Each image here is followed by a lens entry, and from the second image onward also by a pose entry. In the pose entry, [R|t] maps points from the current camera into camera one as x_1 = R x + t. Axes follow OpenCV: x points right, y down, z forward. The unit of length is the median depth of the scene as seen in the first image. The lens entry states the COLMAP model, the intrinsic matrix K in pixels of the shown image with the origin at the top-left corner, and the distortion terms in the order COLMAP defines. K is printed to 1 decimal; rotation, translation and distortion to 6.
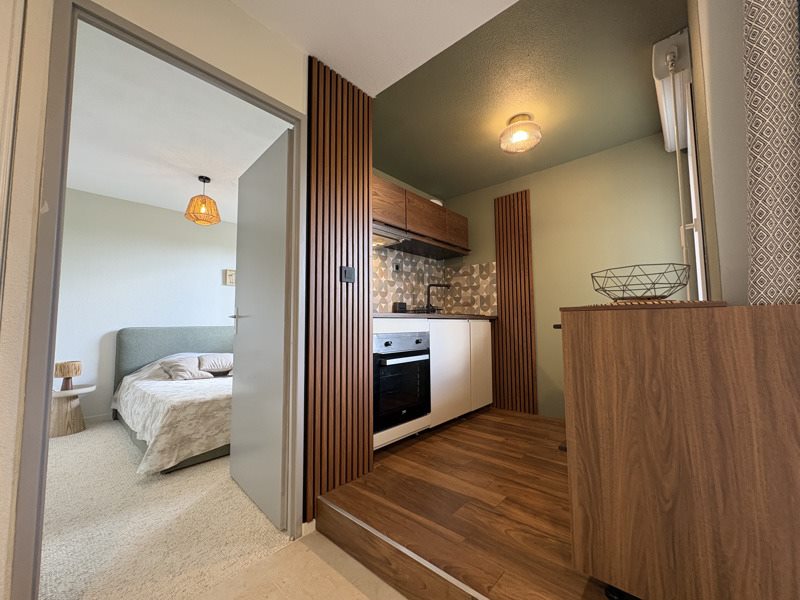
lens RADIAL K [[320.7, 0, 400.0], [0, 320.7, 300.0], [0, 0, 1]] dist [-0.000189, -0.000061]
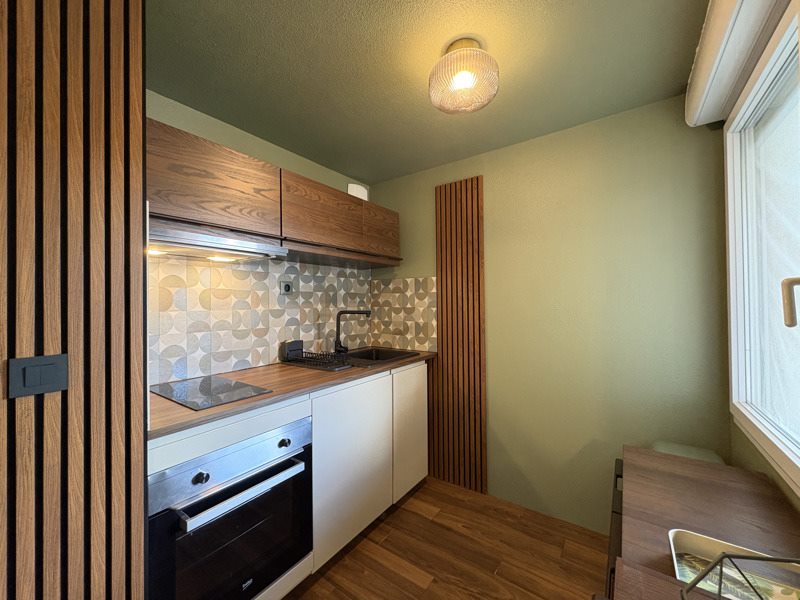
lens RADIAL K [[320.7, 0, 400.0], [0, 320.7, 300.0], [0, 0, 1]] dist [-0.000189, -0.000061]
pose [[0.993172, -0.002316, 0.116634, 0.140564], [-0.004733, 0.998180, 0.060127, -0.114635], [-0.116561, -0.060268, 0.991353, 0.308554]]
